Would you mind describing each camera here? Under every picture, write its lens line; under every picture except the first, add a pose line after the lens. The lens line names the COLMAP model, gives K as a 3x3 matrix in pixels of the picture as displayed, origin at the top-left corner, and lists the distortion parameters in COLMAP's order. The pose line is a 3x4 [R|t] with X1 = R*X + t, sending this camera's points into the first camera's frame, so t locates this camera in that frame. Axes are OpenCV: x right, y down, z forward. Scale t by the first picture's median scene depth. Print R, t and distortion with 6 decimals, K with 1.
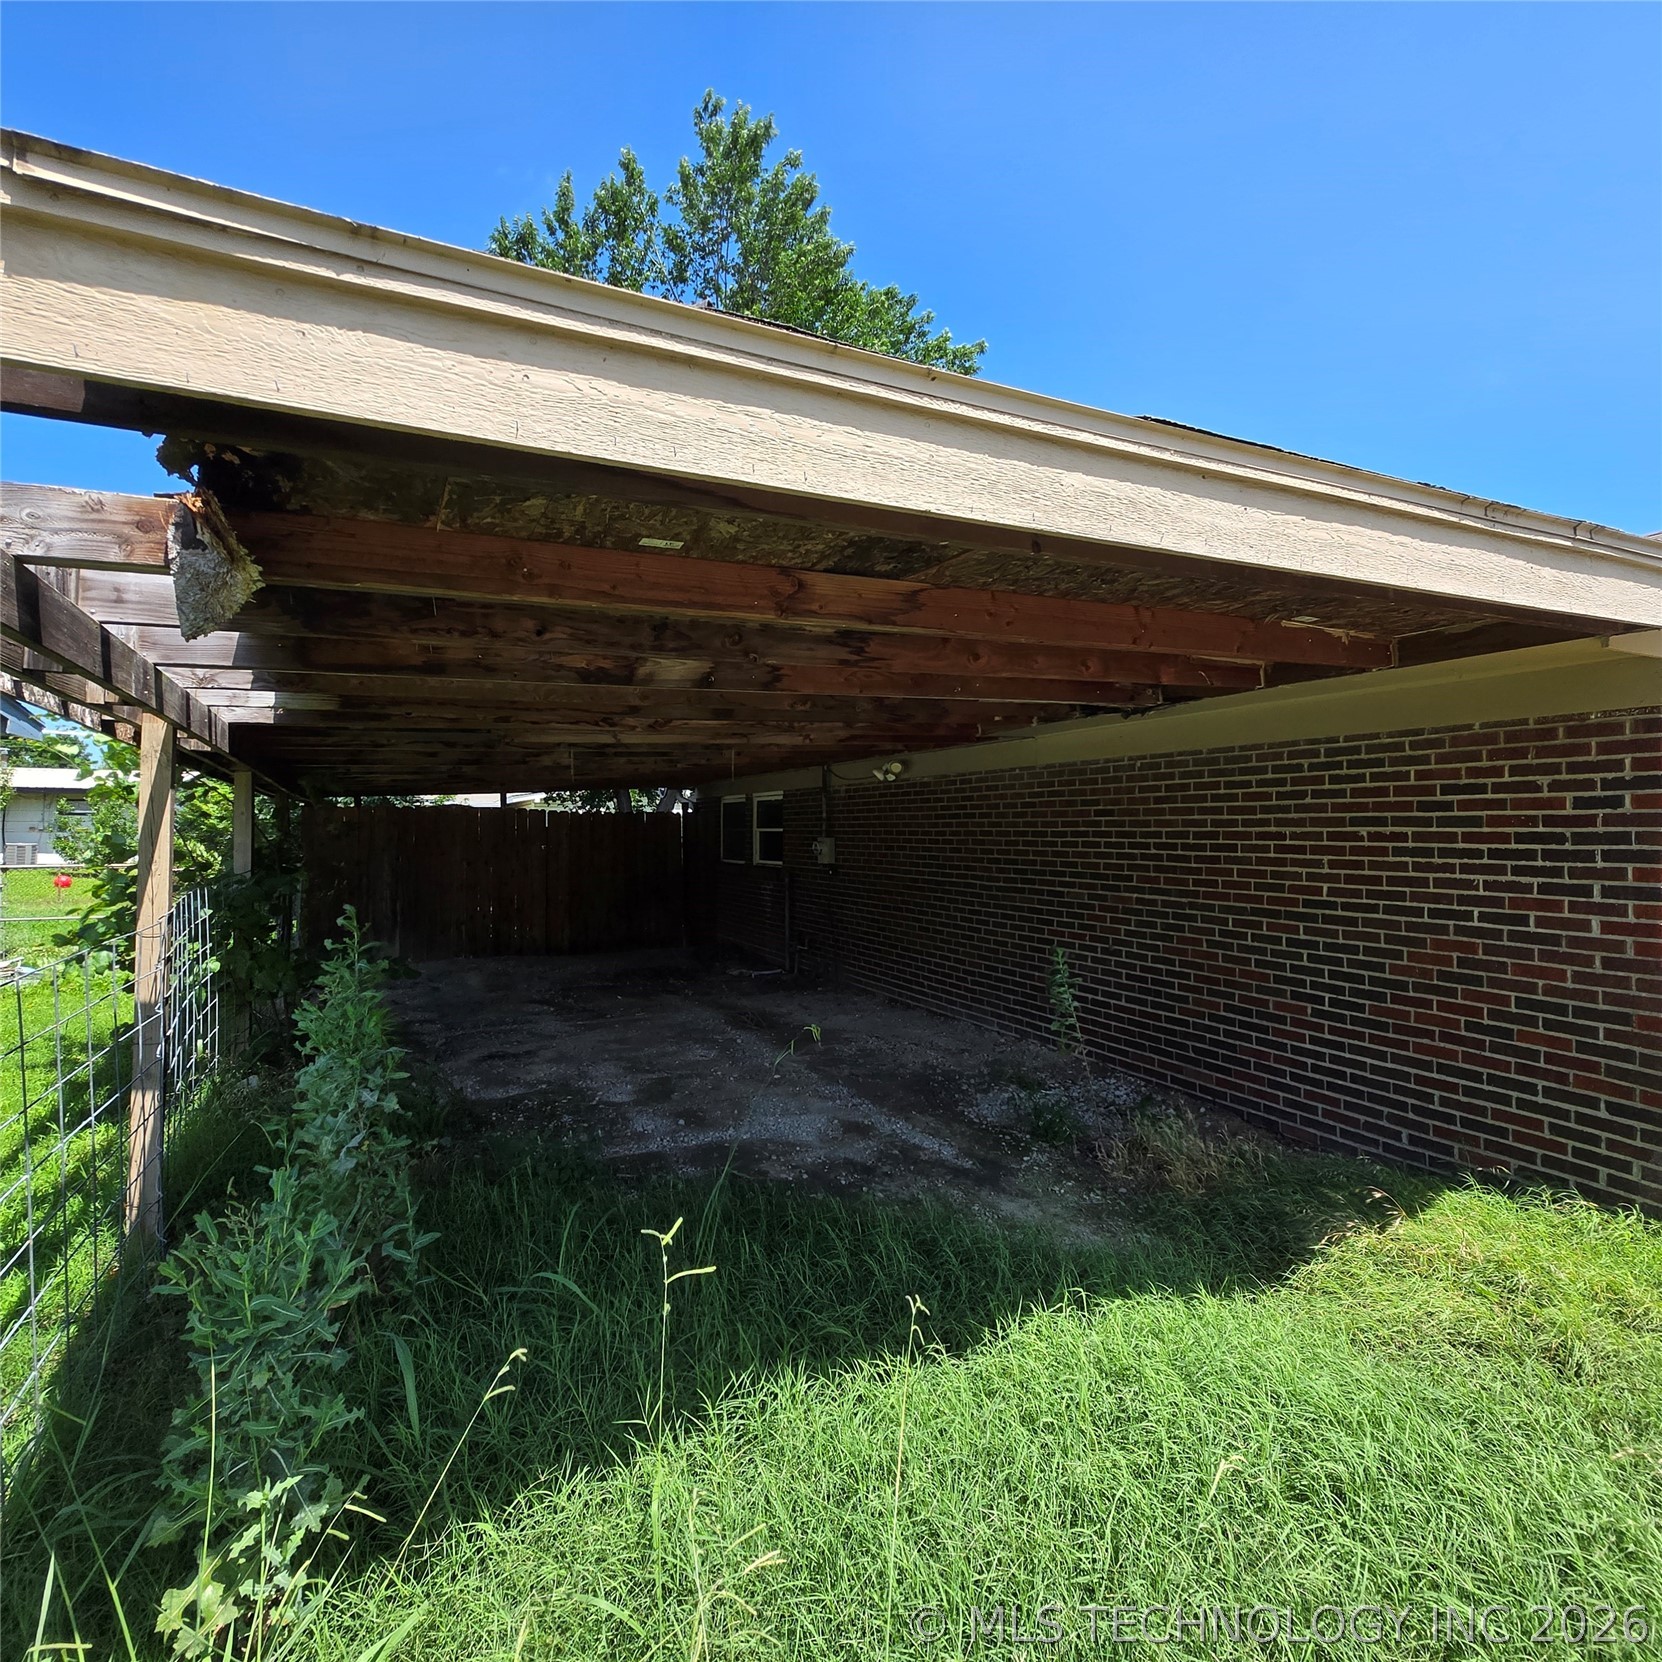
lens RADIAL K [[876.5, 0, 825.0], [0, 876.5, 815.0], [0, 0, 1]] dist [-0.001832, 0.002601]
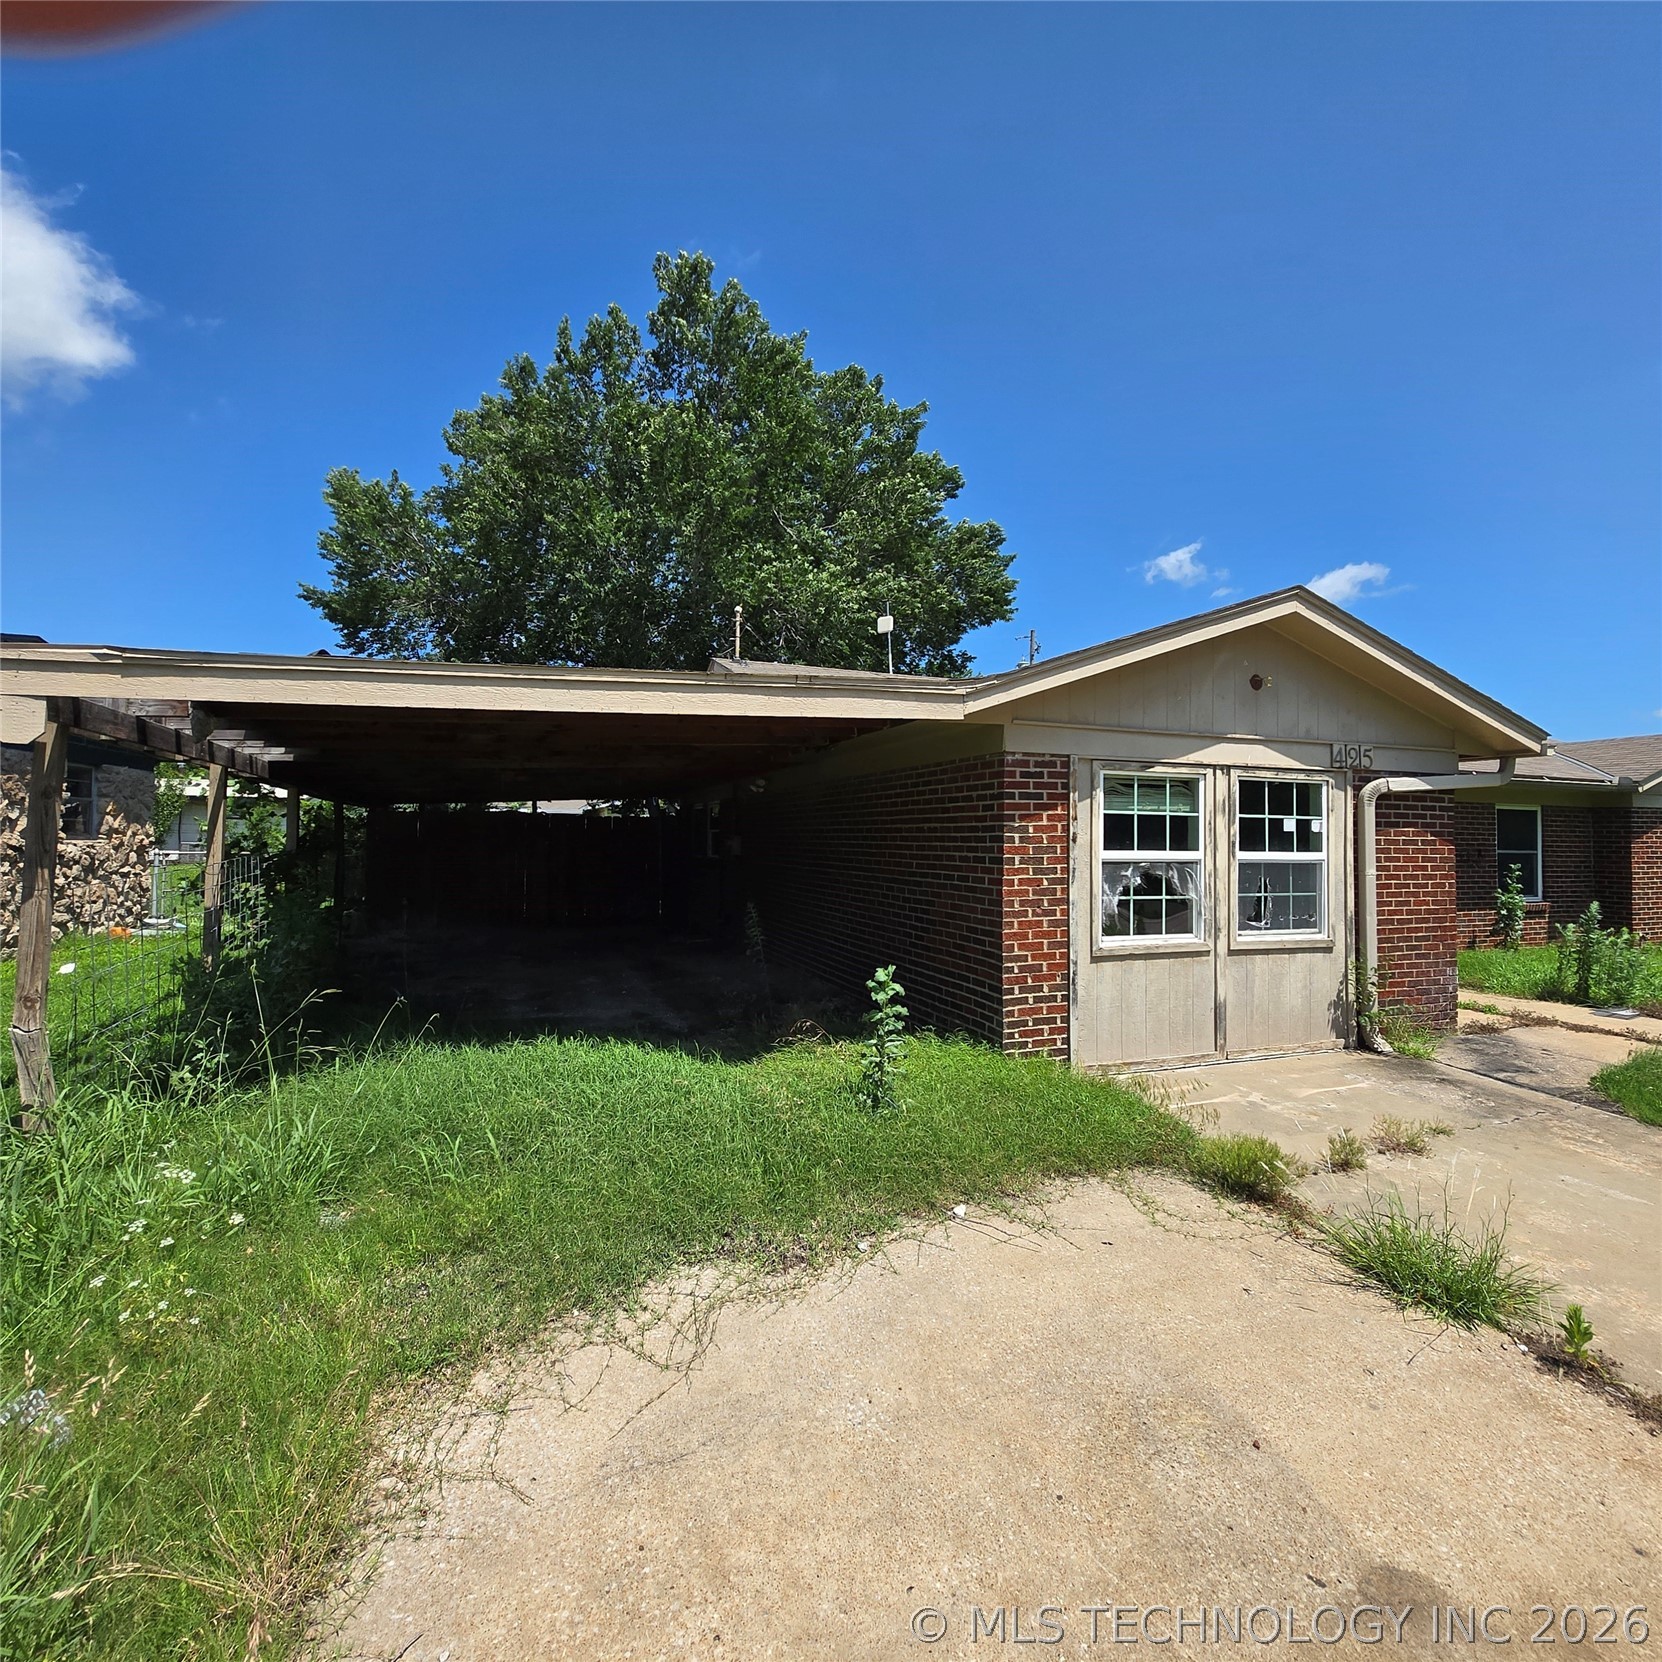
lens RADIAL K [[876.5, 0, 828.4], [0, 876.5, 816.8], [0, 0, 1]] dist [-0.001832, 0.002601]
pose [[0.993169, 0.001409, -0.116673, 0.329962], [-0.002073, 0.999982, -0.005569, 0.005342], [0.116663, 0.005773, 0.993155, -0.311139]]
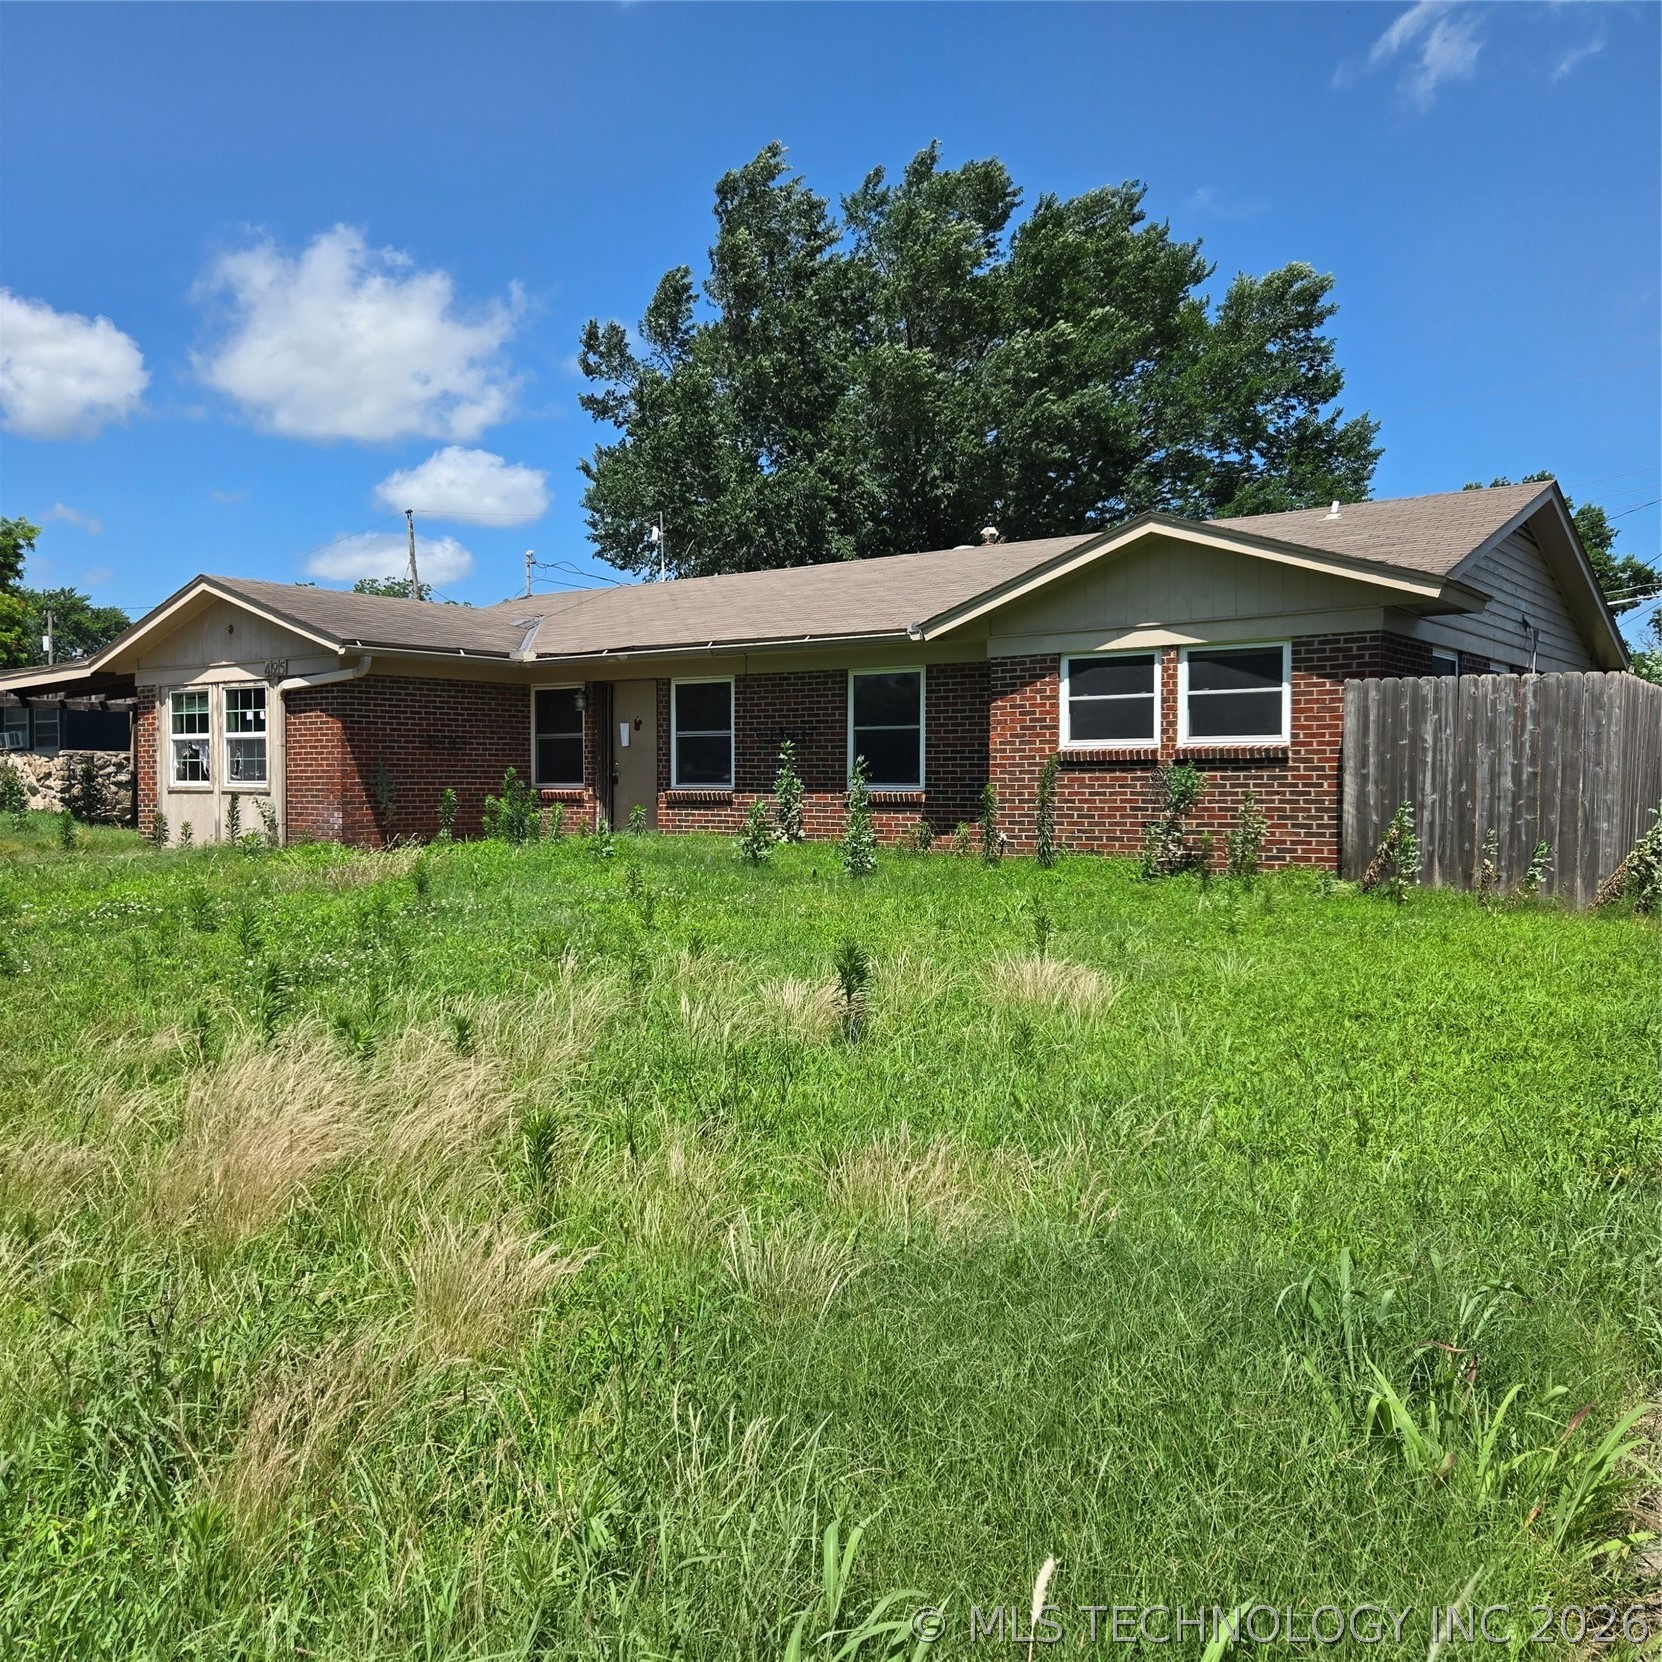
lens RADIAL K [[1504.5, 0, 816.6], [0, 1504.5, 830.7], [0, 0, 1]] dist [0.081135, -0.049581]
pose [[0.413092, 0.022332, -0.910415, 3.315443], [0.020931, 0.999202, 0.034007, 0.129956], [0.910449, -0.033104, 0.412295, 0.439811]]
